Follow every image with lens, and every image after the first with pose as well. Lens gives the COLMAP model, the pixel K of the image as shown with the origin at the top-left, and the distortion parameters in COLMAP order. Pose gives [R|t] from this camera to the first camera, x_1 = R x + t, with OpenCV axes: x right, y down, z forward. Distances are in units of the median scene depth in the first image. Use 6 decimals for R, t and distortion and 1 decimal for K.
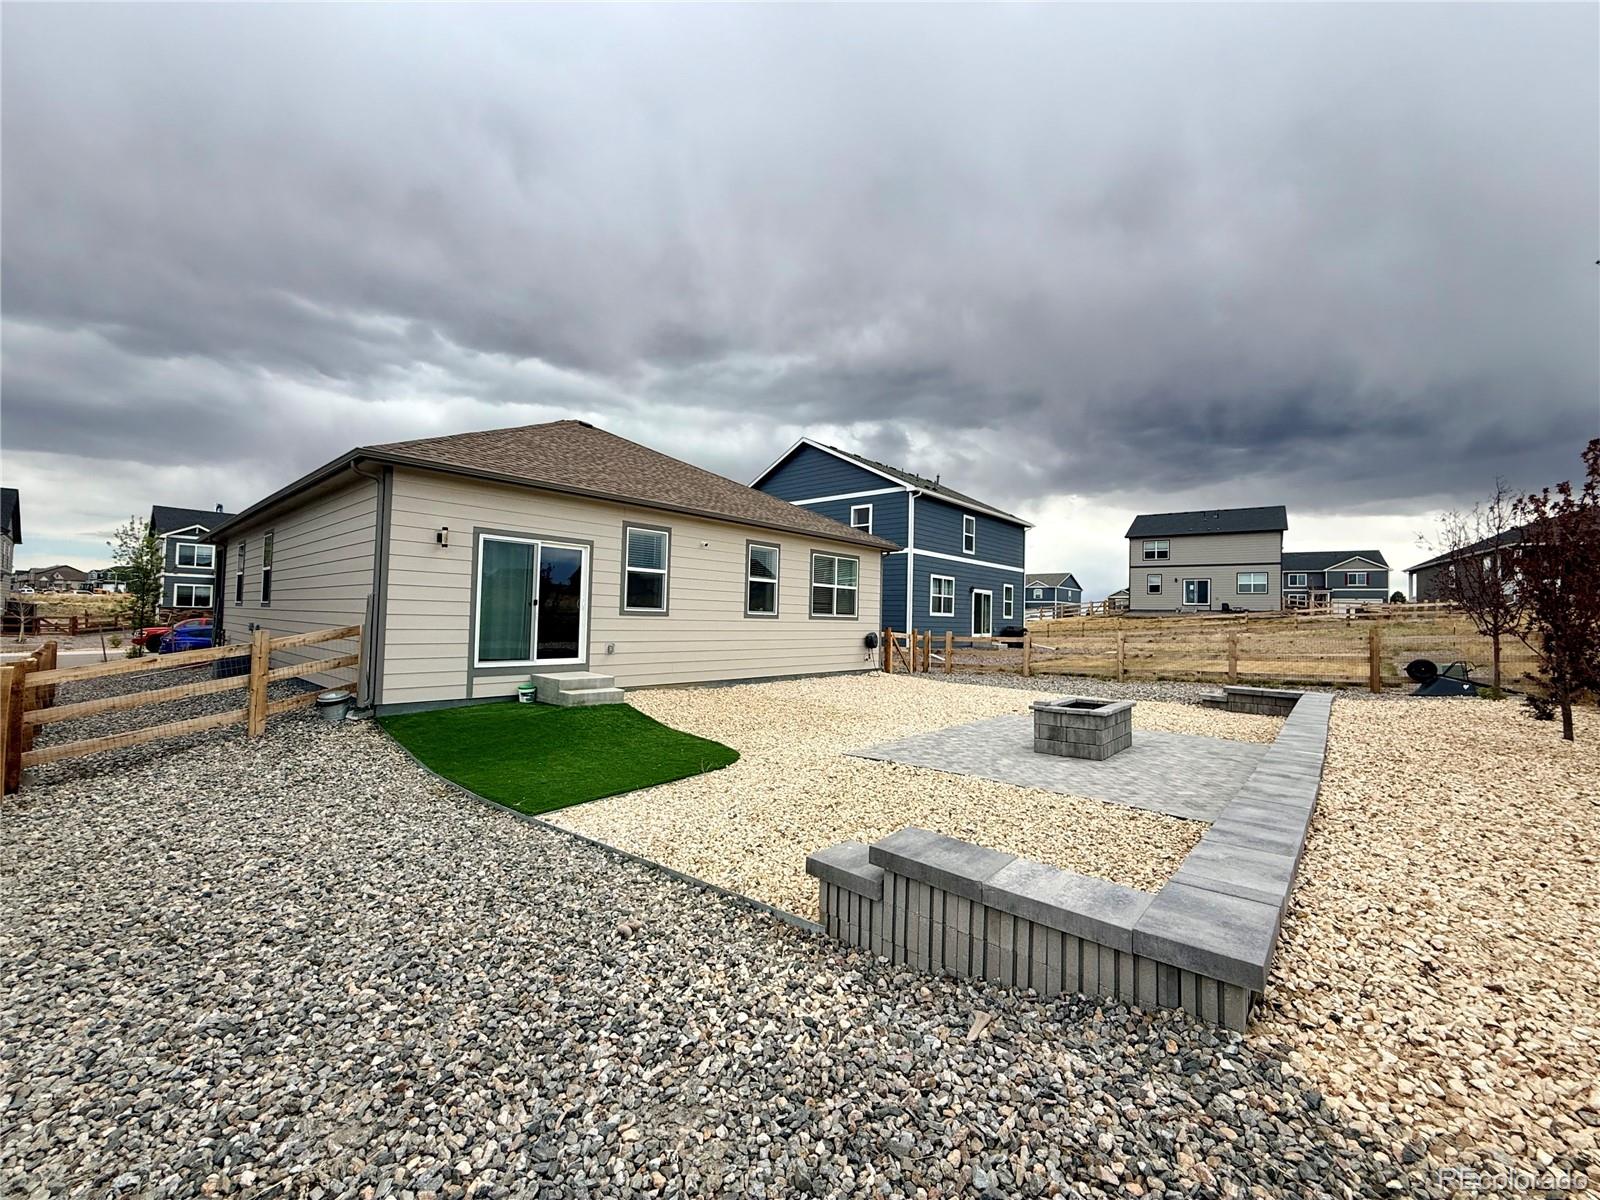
lens RADIAL K [[639.4, 0, 800.0], [0, 639.4, 600.0], [0, 0, 1]] dist [-0.000801, 0.000119]
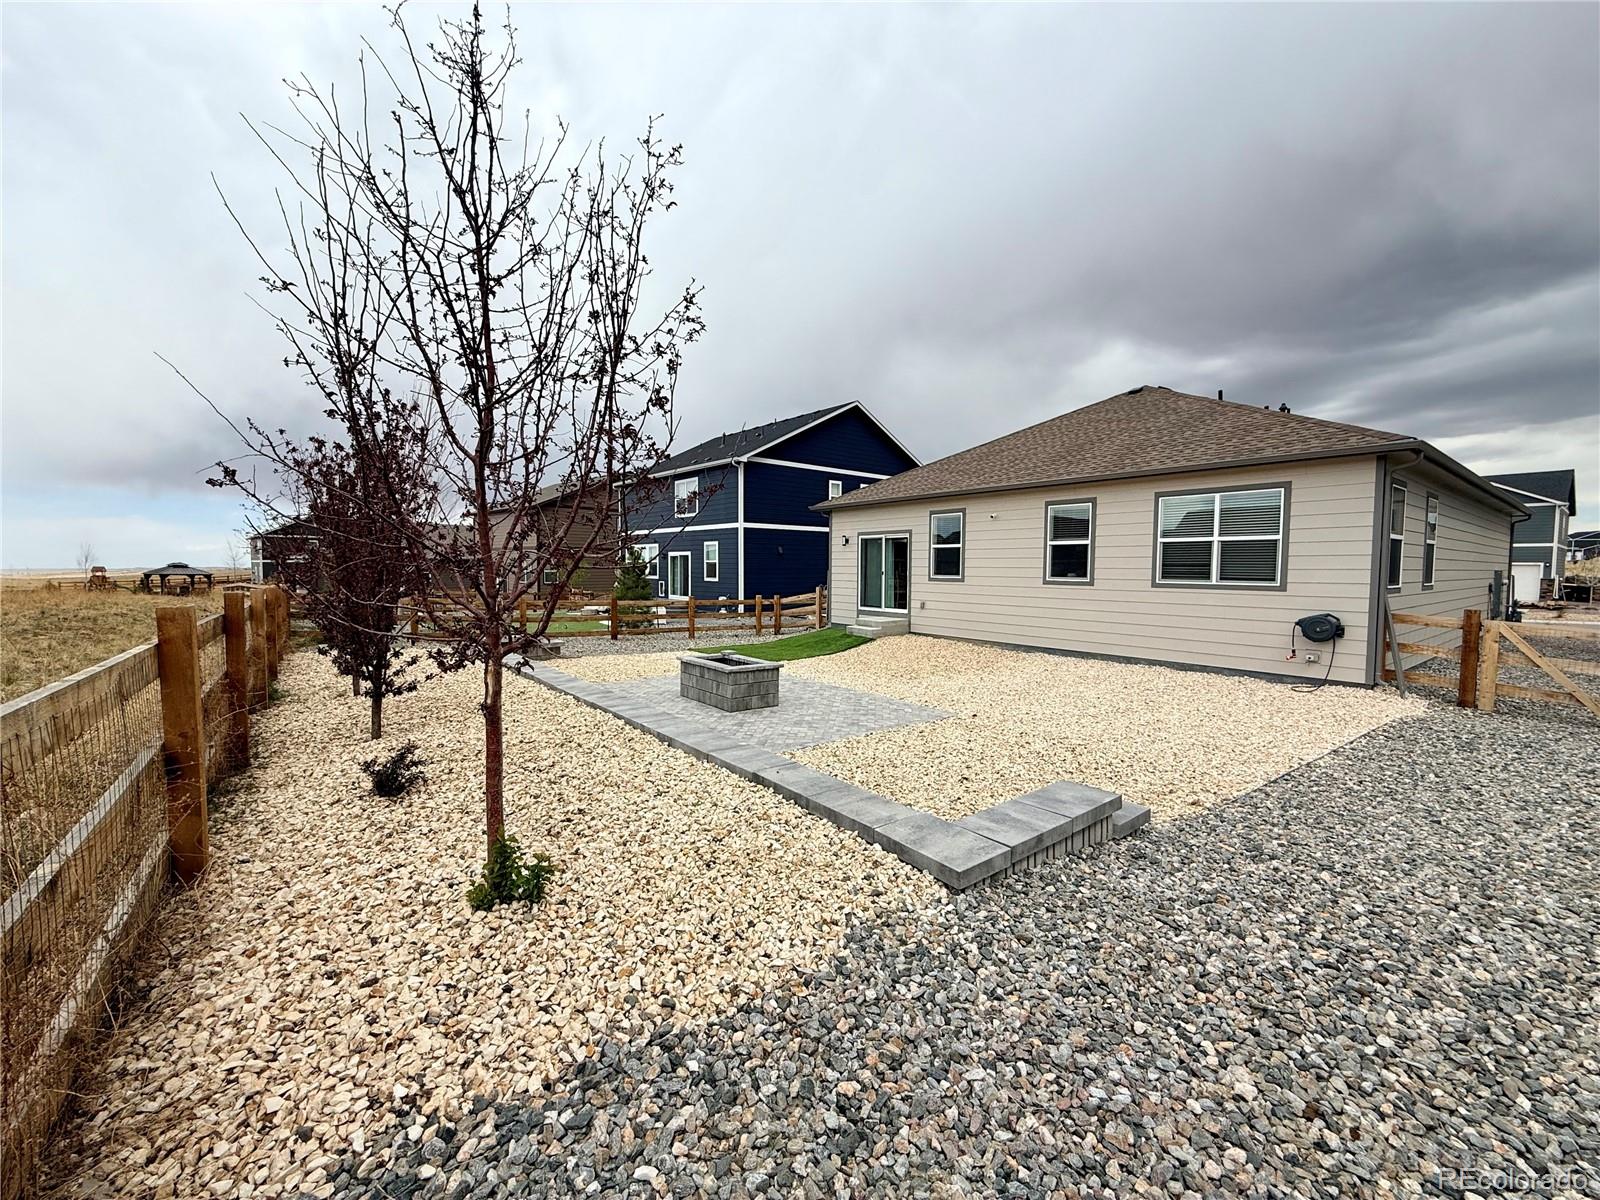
lens RADIAL K [[639.4, 0, 800.0], [0, 639.4, 600.0], [0, 0, 1]] dist [-0.000801, 0.000119]
pose [[-0.190432, 0.004359, -0.981691, 0.910902], [-0.005625, 0.999969, 0.005532, 0.047754], [0.981684, 0.006575, -0.190402, 0.811933]]
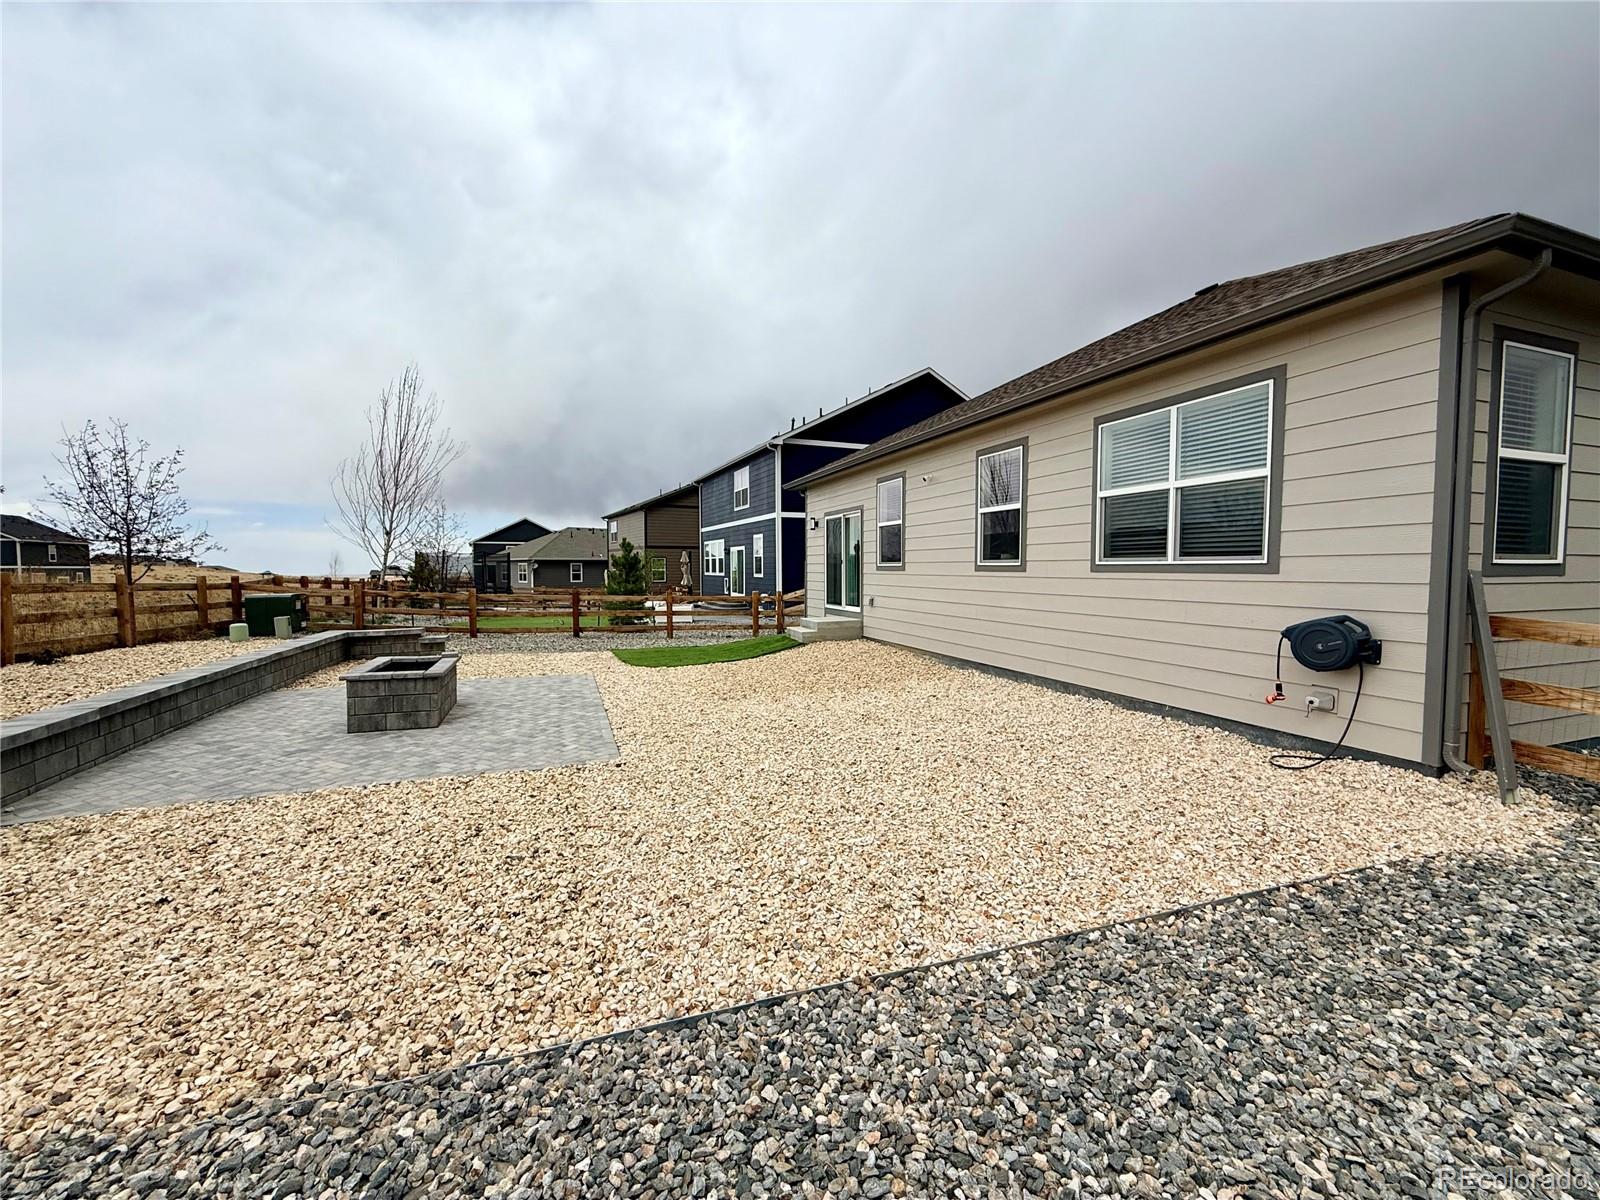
lens RADIAL K [[639.4, 0, 800.0], [0, 639.4, 600.0], [0, 0, 1]] dist [-0.000801, 0.000119]
pose [[-0.474201, -0.001186, -0.880416, 0.576122], [-0.011770, 0.999918, 0.004993, 0.056190], [0.880338, 0.012730, -0.474177, 1.137723]]
